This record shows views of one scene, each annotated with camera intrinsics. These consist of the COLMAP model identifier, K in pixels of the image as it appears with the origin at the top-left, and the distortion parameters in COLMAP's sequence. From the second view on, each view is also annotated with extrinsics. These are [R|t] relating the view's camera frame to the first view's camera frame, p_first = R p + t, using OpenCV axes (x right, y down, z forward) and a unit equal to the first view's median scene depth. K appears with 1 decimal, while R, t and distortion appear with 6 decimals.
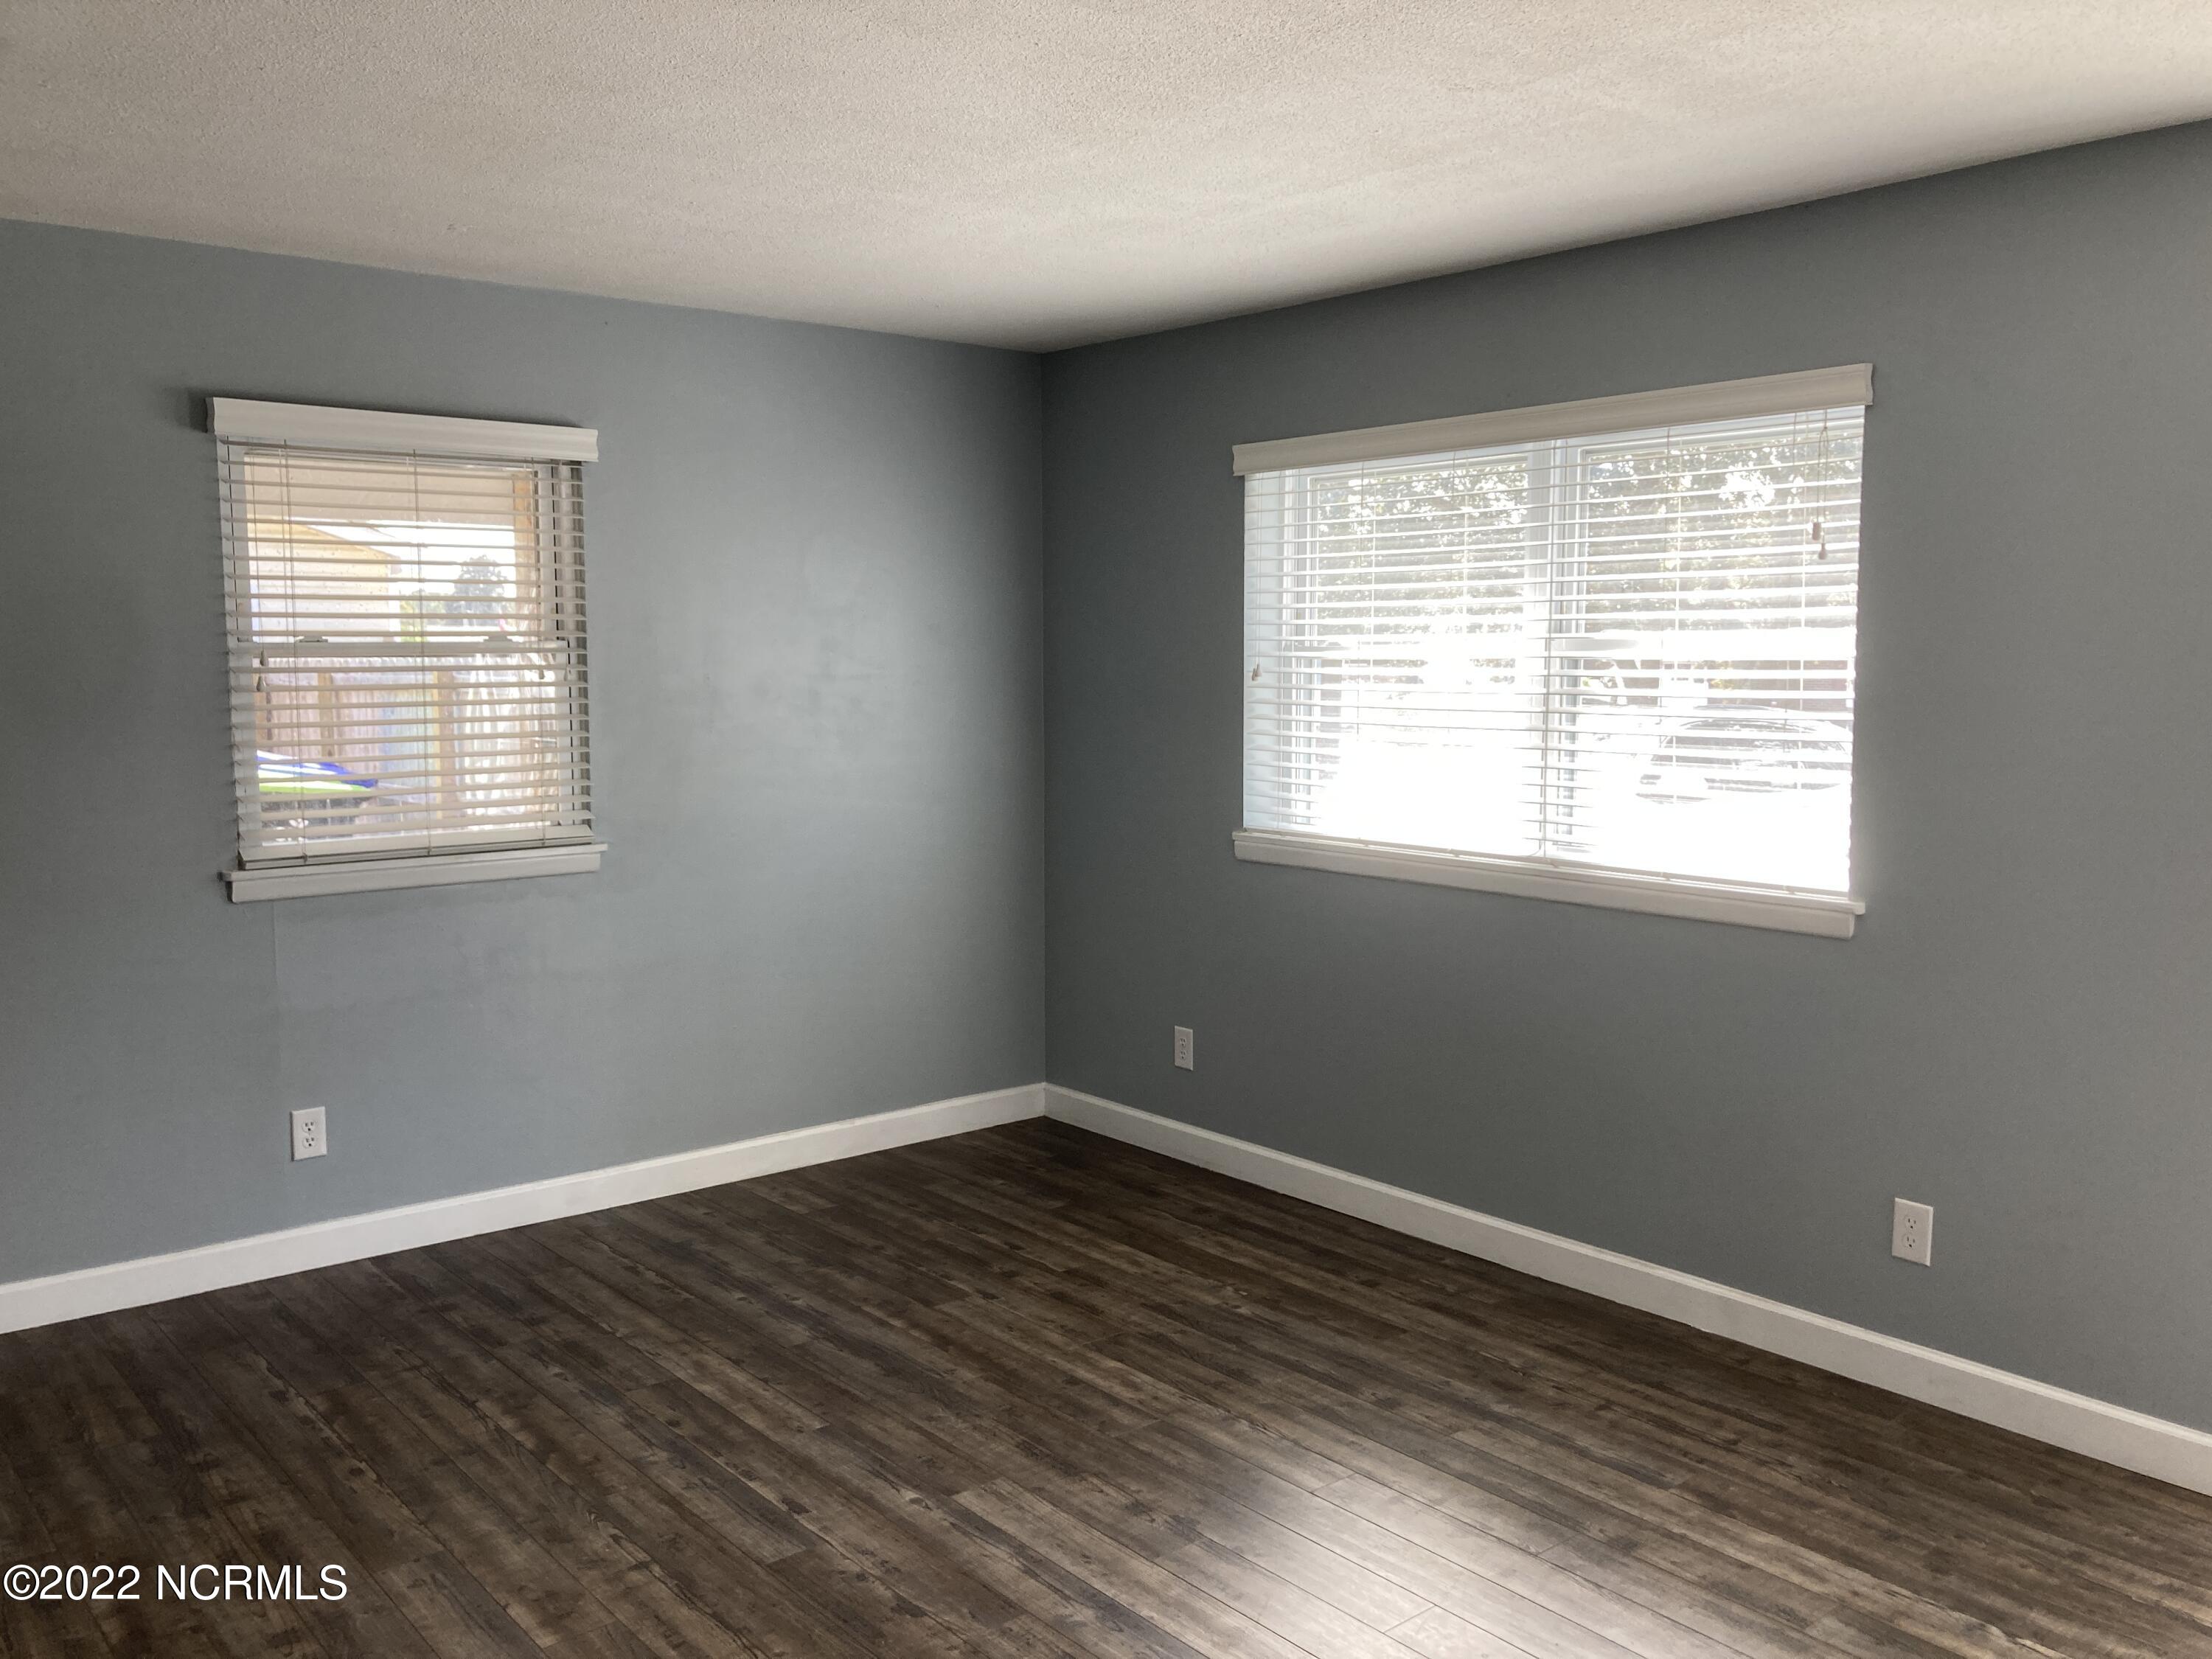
lens RADIAL K [[1796.7, 0, 1105.0], [0, 1796.7, 818.2], [0, 0, 1]] dist [-0.001010, 0.004601]
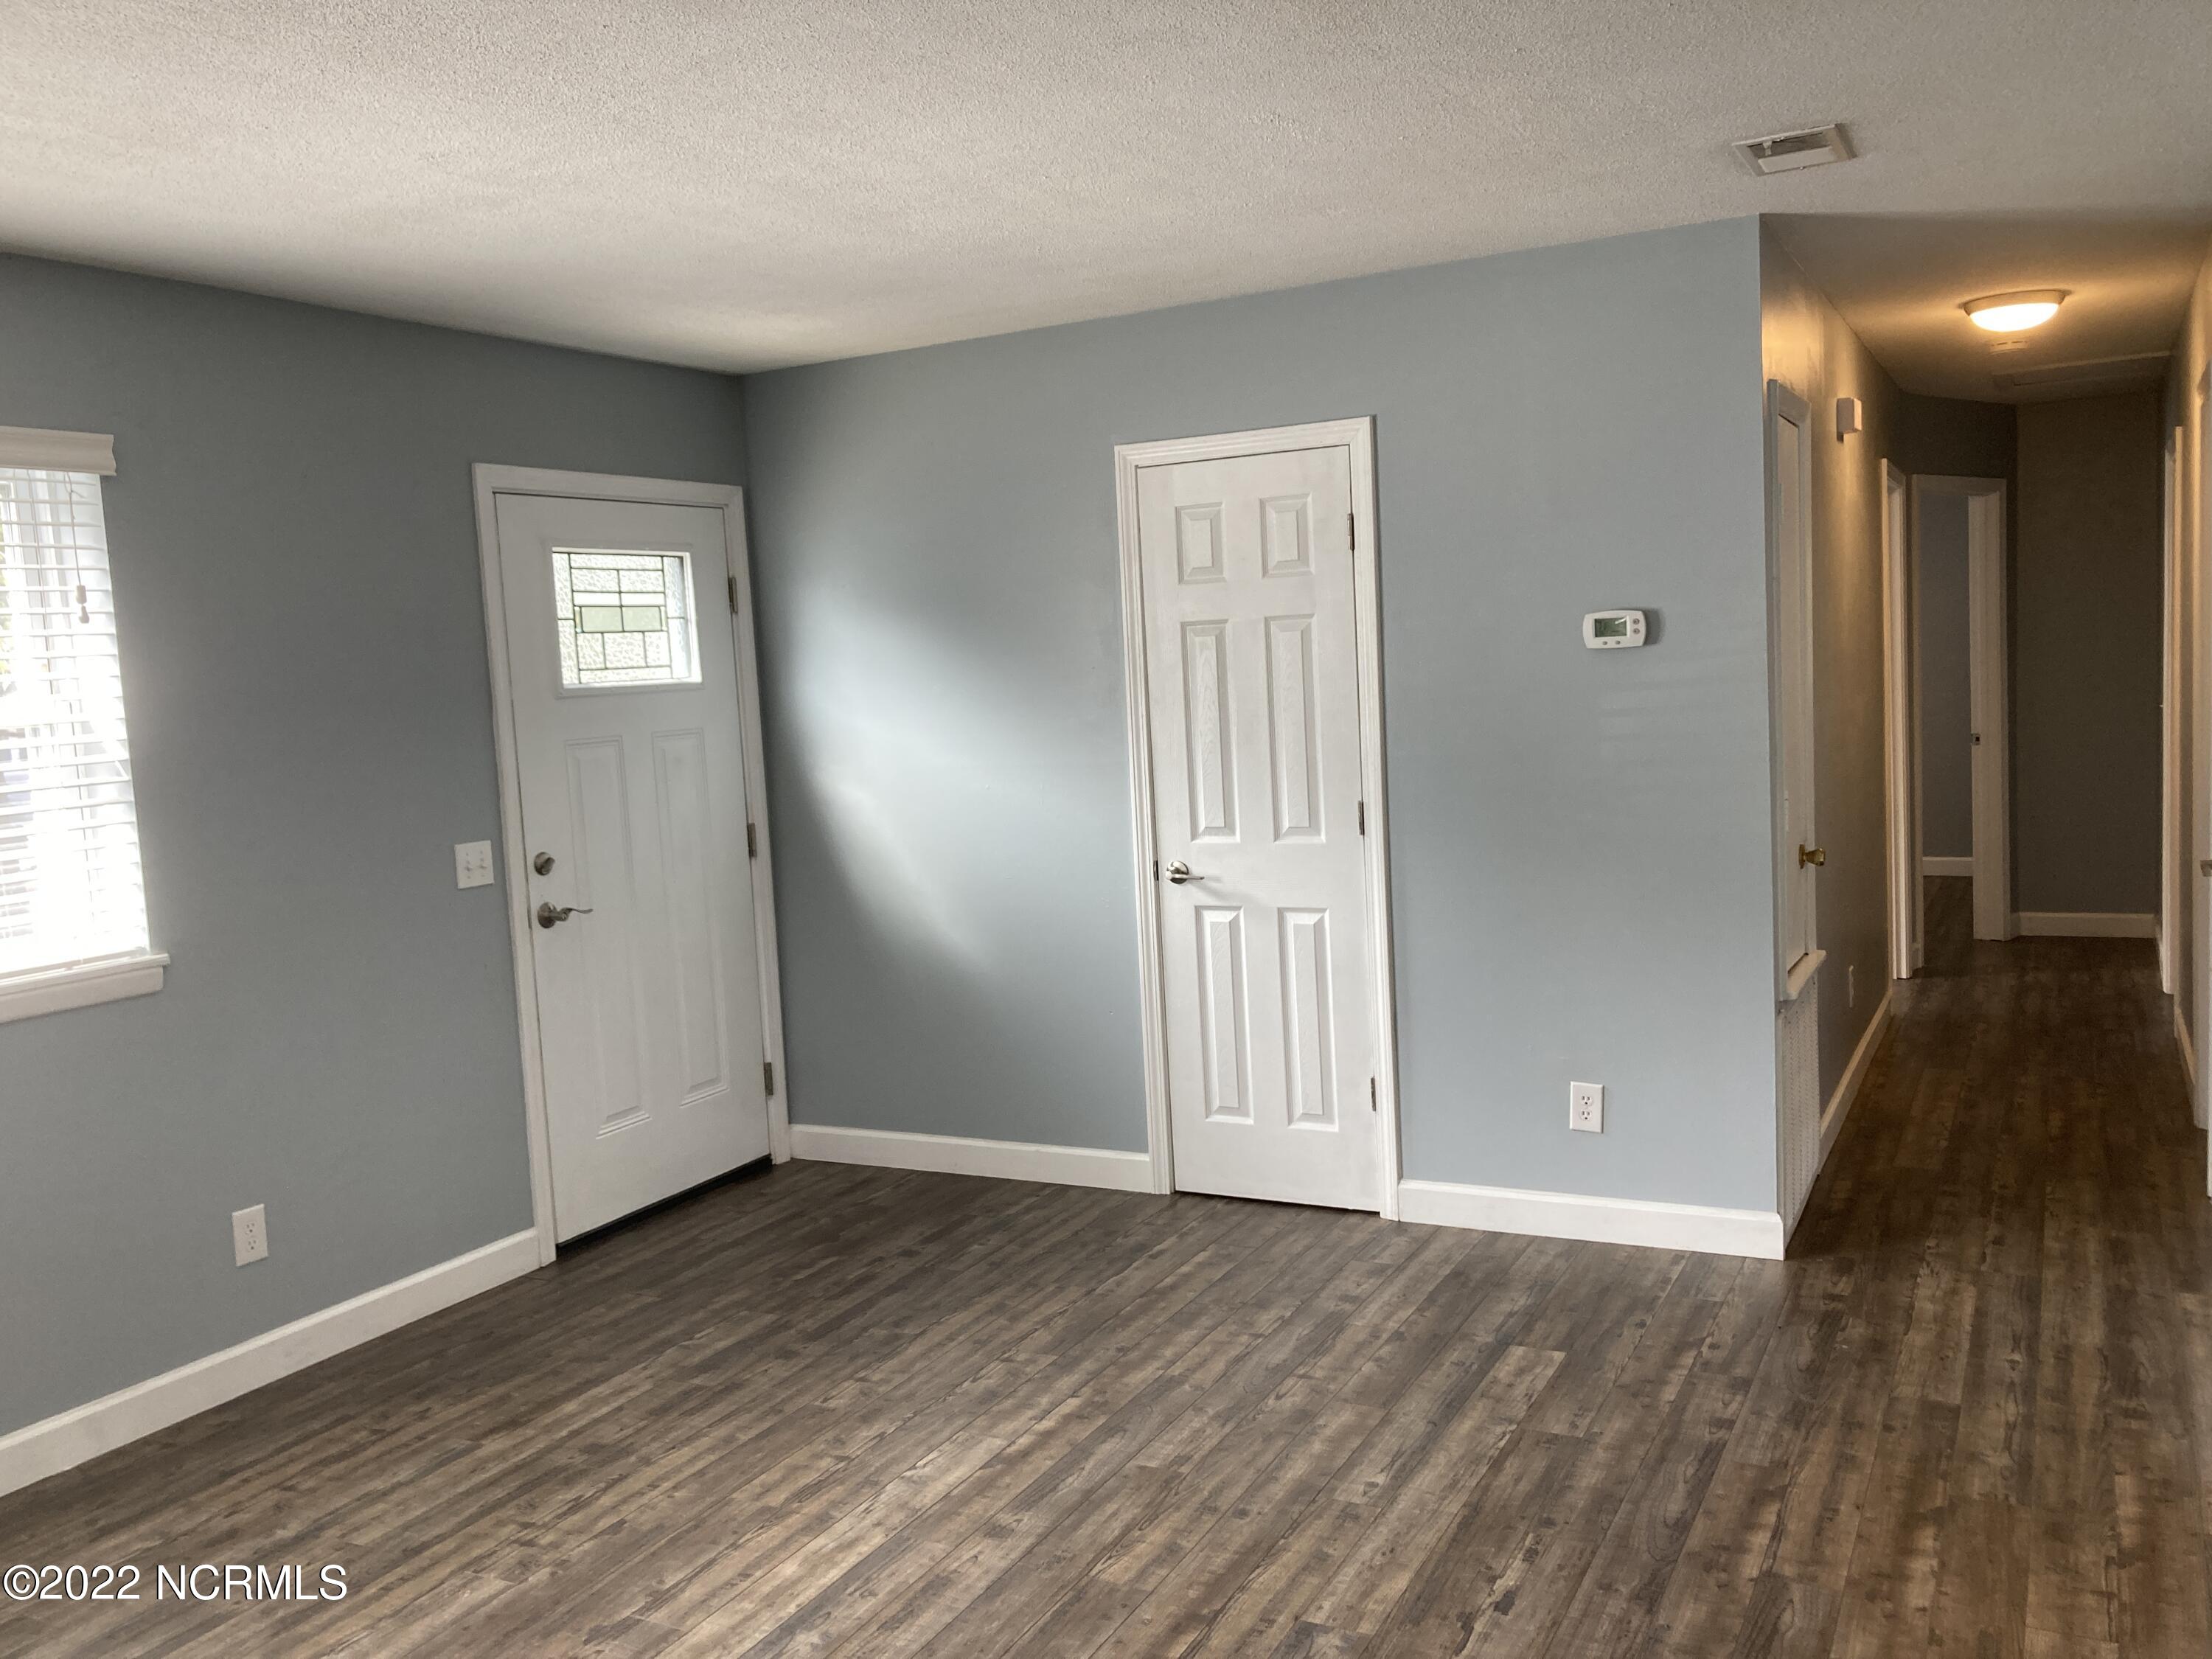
lens RADIAL K [[1796.7, 0, 1109.1], [0, 1796.7, 841.8], [0, 0, 1]] dist [-0.001010, 0.004601]
pose [[-0.376452, -0.071163, 0.923699, -0.770468], [0.141847, 0.980862, 0.133377, -0.080545], [-0.915512, 0.181234, -0.359154, 0.897477]]
